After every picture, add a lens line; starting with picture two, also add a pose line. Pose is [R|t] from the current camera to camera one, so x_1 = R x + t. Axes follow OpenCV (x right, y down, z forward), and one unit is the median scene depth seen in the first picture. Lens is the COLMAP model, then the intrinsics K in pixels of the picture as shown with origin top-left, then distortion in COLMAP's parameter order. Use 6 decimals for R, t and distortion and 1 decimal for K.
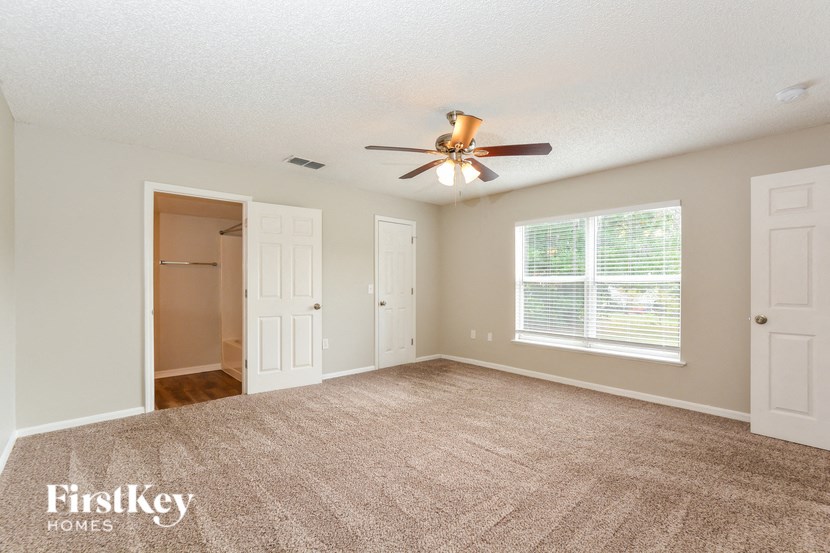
lens RADIAL K [[377.1, 0, 415.0], [0, 377.1, 276.5], [0, 0, 1]] dist [-0.001014, -0.000023]
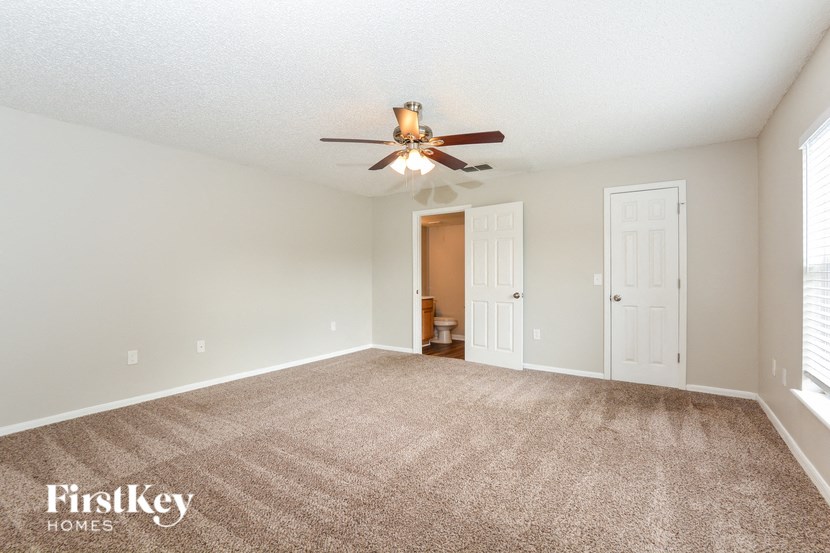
lens RADIAL K [[377.1, 0, 415.0], [0, 377.1, 276.5], [0, 0, 1]] dist [-0.001014, -0.000023]
pose [[0.239869, 0.005387, -0.970790, 0.681020], [0.026148, 0.999586, 0.012008, 0.006496], [0.970453, -0.028264, 0.239629, 0.477642]]
